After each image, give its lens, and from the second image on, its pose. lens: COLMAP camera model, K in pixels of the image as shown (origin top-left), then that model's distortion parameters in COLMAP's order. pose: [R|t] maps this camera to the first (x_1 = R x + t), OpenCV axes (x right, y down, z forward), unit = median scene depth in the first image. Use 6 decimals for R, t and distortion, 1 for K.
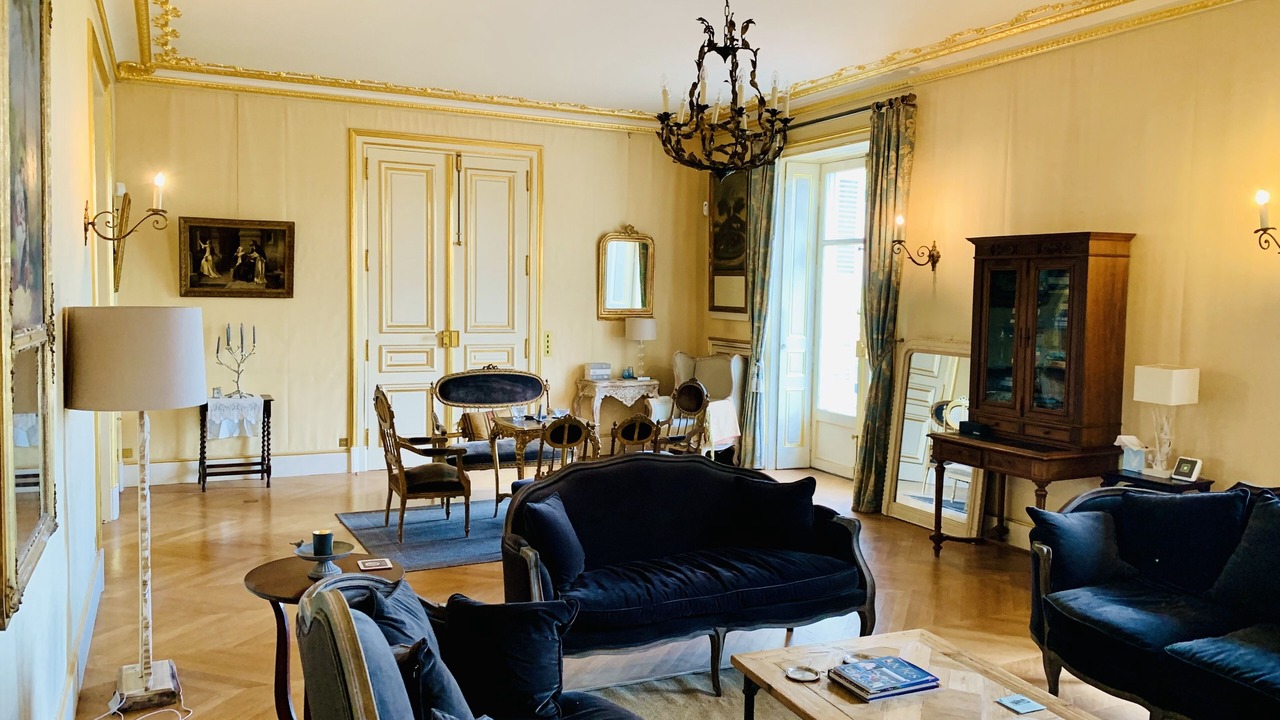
lens RADIAL K [[929.8, 0, 636.4], [0, 929.8, 368.6], [0, 0, 1]] dist [-0.036322, -0.006776]
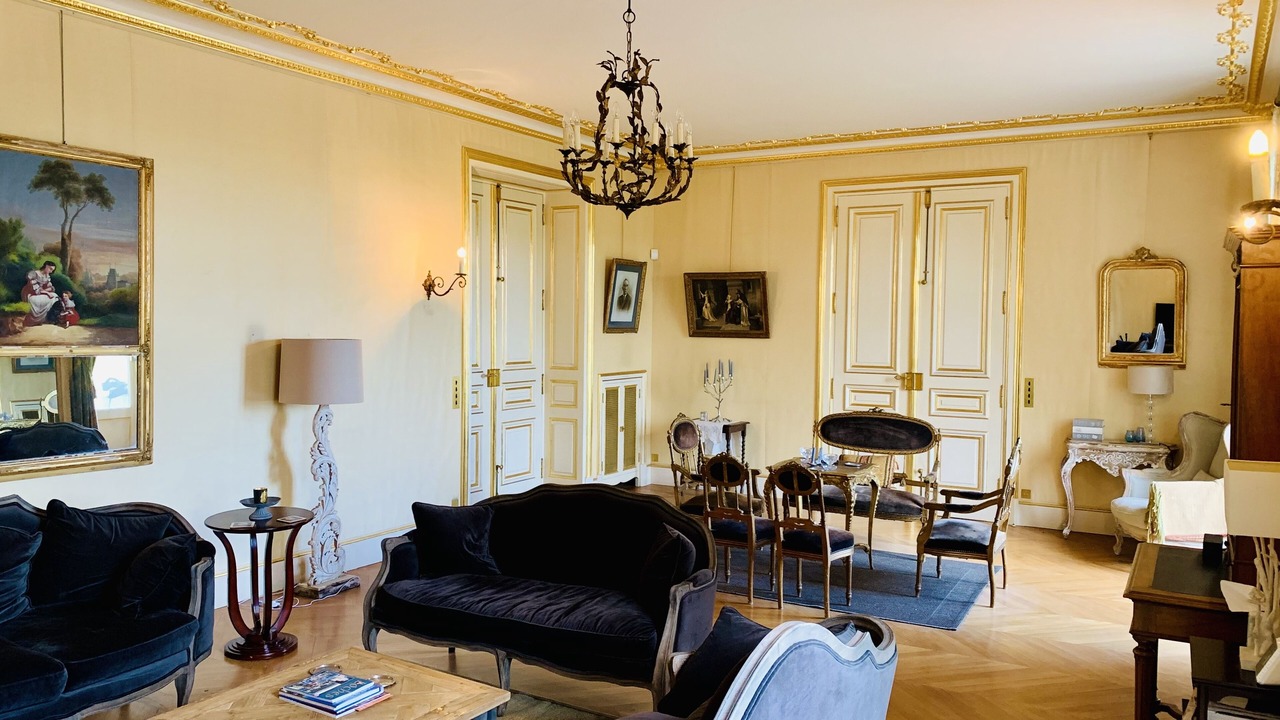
lens RADIAL K [[929.8, 0, 635.4], [0, 929.8, 347.6], [0, 0, 1]] dist [-0.036322, -0.006776]
pose [[0.539396, 0.006977, -0.842023, 0.496196], [-0.068714, 0.996995, -0.035756, -0.014312], [0.839244, 0.077145, 0.538255, 0.262302]]
